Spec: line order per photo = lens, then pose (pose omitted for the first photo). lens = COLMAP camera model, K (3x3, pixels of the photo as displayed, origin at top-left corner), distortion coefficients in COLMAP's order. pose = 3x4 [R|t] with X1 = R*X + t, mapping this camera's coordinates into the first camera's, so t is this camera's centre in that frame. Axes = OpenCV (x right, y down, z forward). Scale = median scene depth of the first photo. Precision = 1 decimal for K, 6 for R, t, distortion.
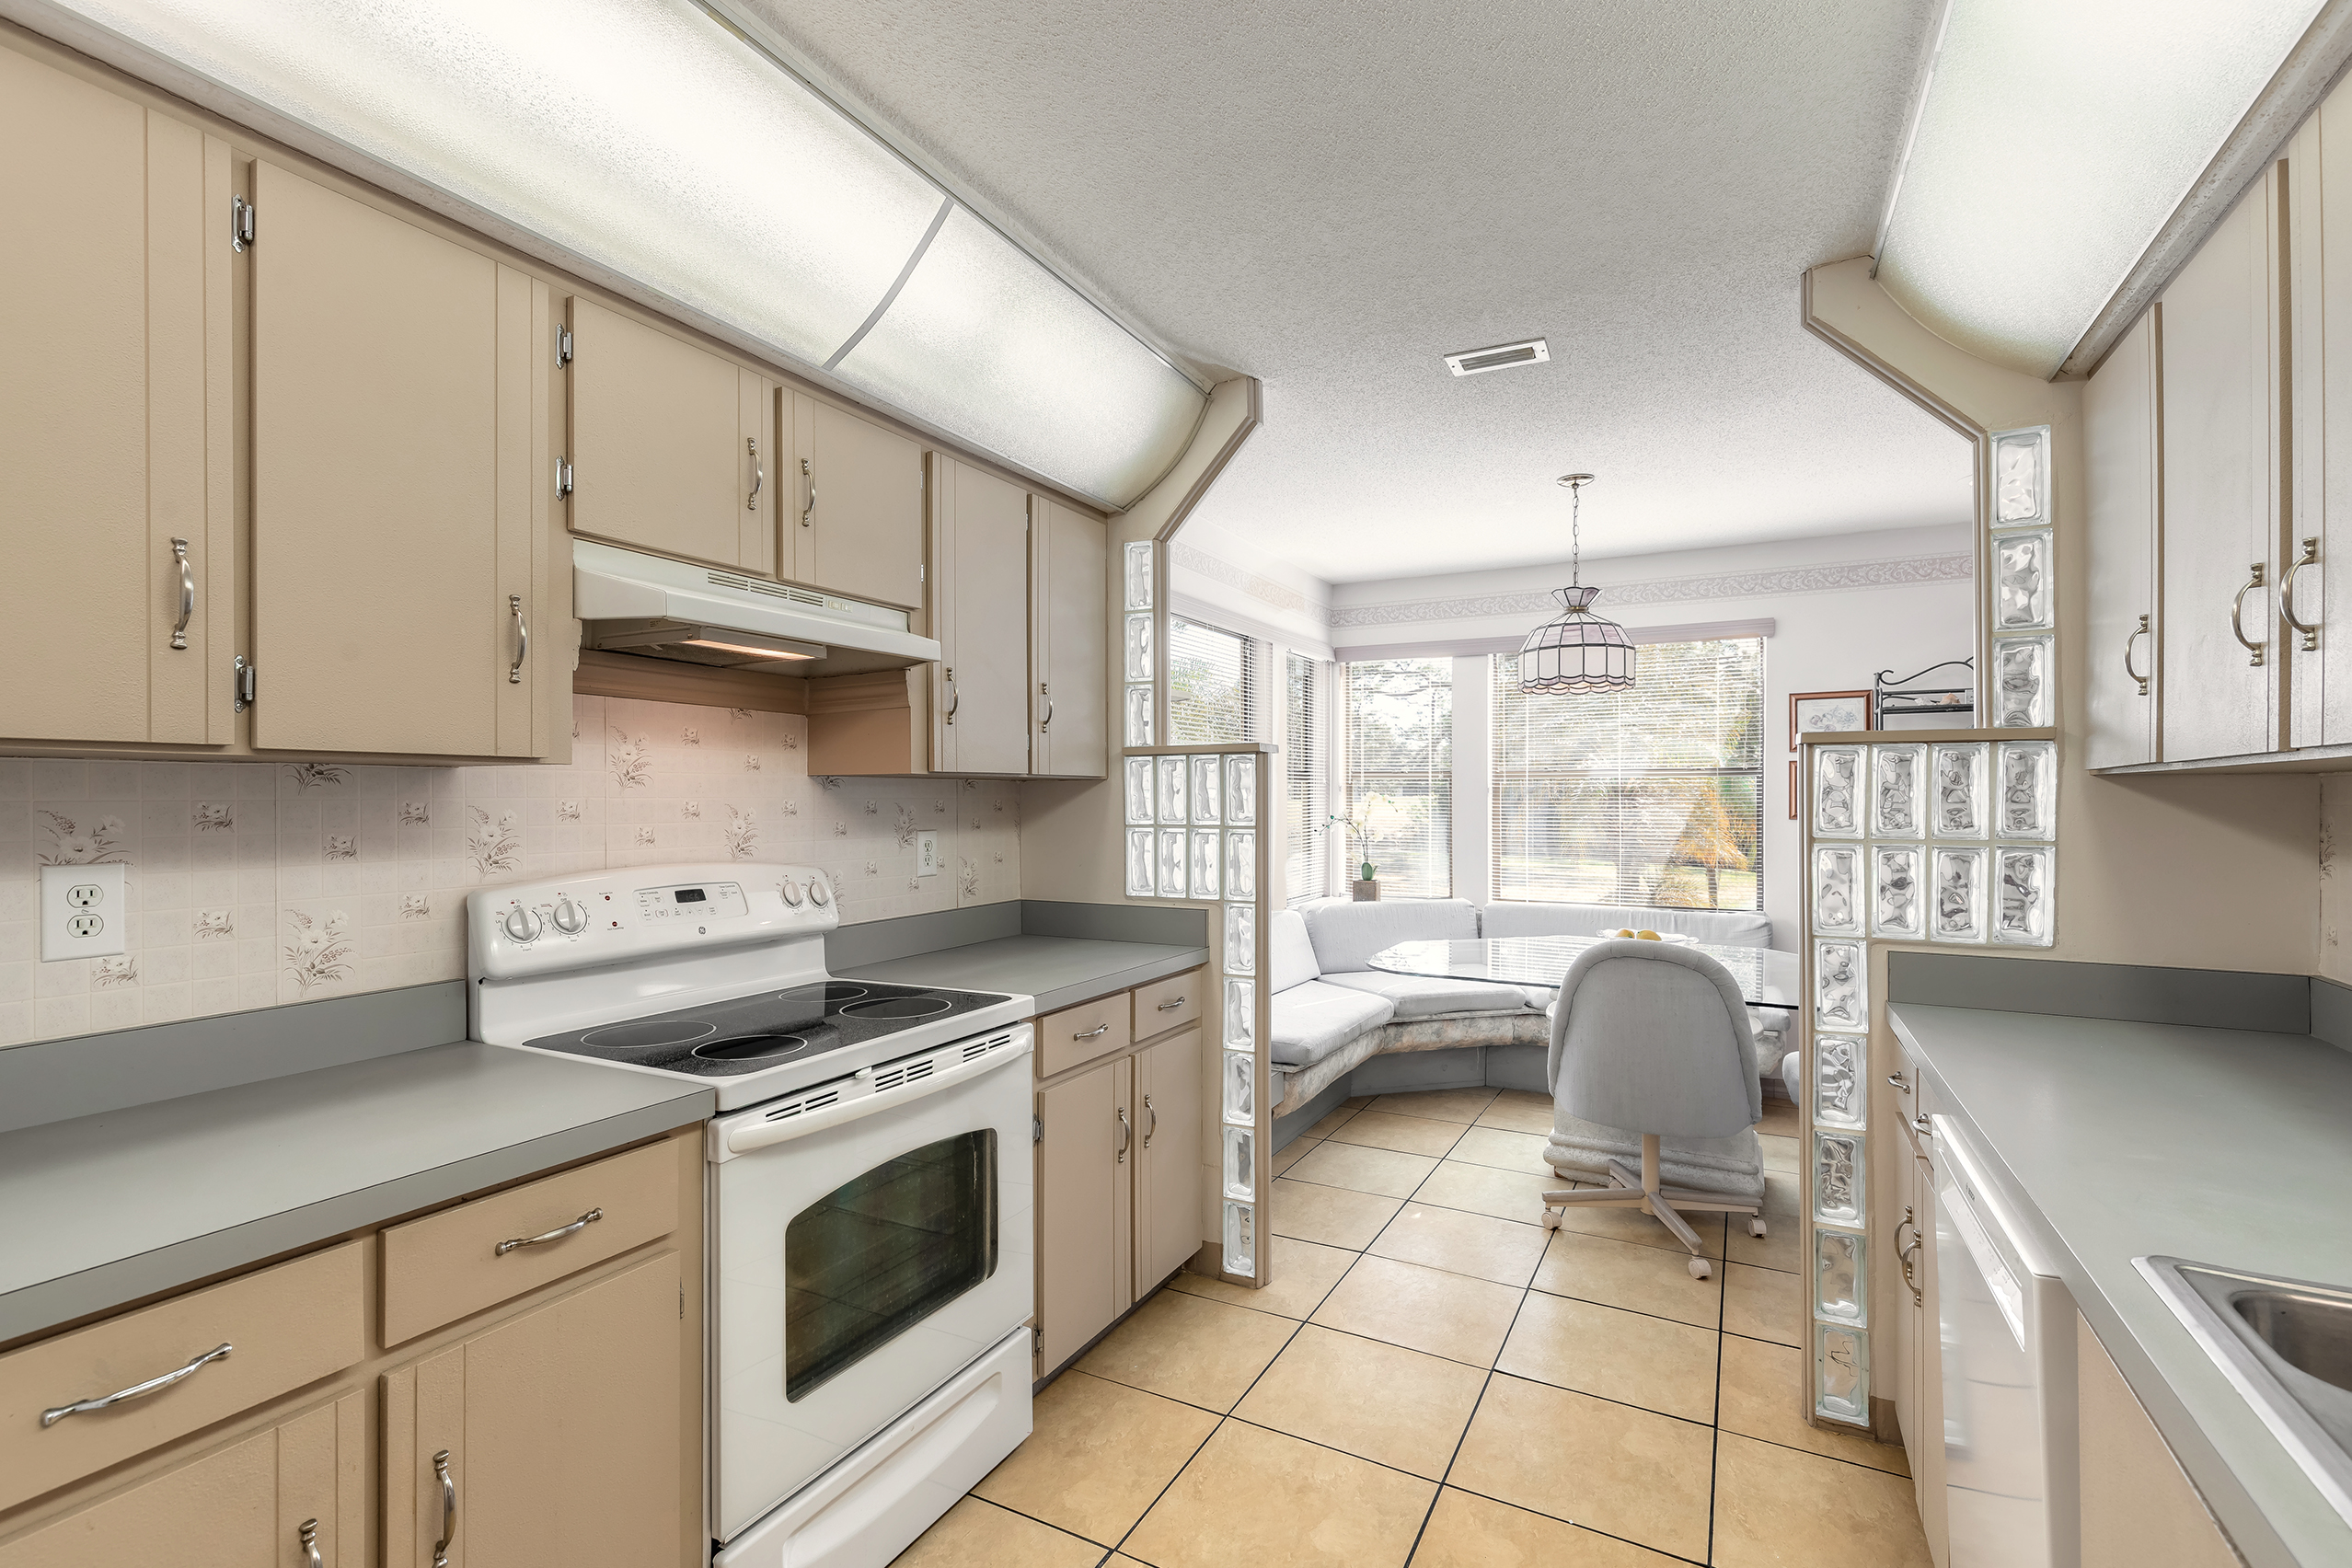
lens RADIAL K [[1068.9, 0, 1176.0], [0, 1068.9, 797.5], [0, 0, 1]] dist [0.007077, -0.001992]
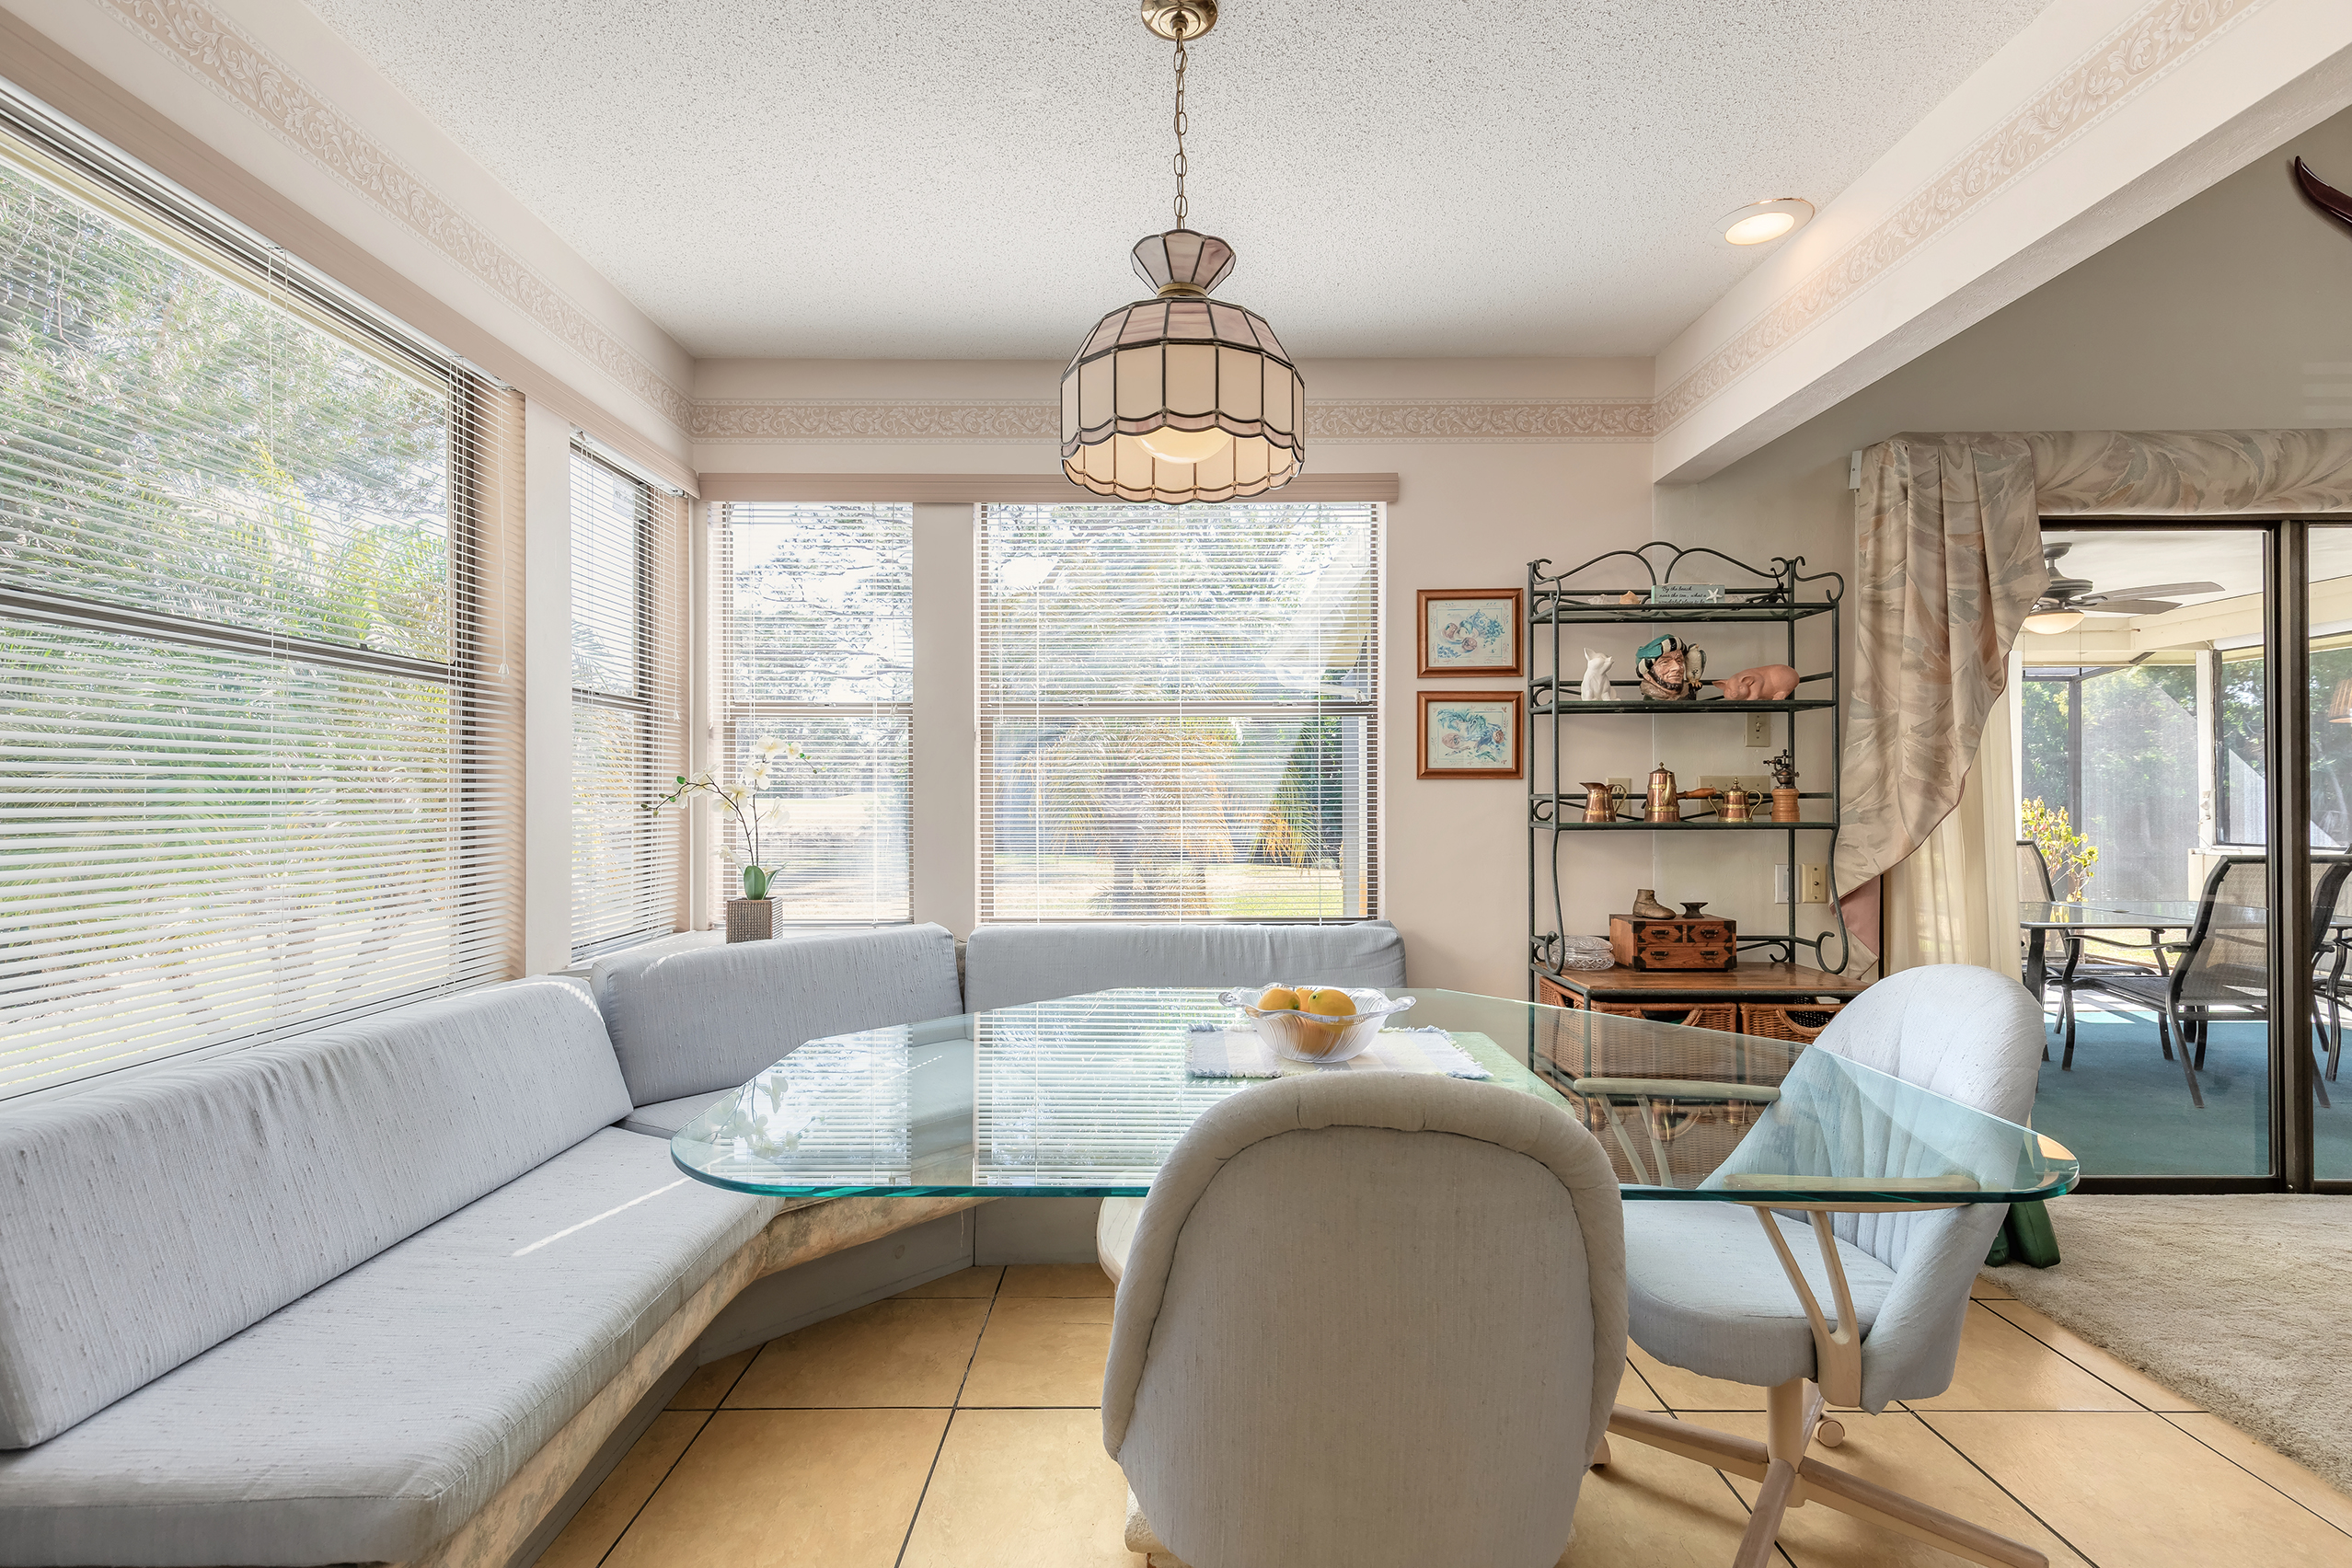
lens RADIAL K [[1068.9, 0, 1169.0], [0, 1068.9, 775.0], [0, 0, 1]] dist [0.007077, -0.001992]
pose [[0.883689, 0.004990, 0.468048, 0.227905], [0.004578, 0.999803, -0.019303, 0.054101], [-0.468052, 0.019201, 0.883492, 0.878530]]
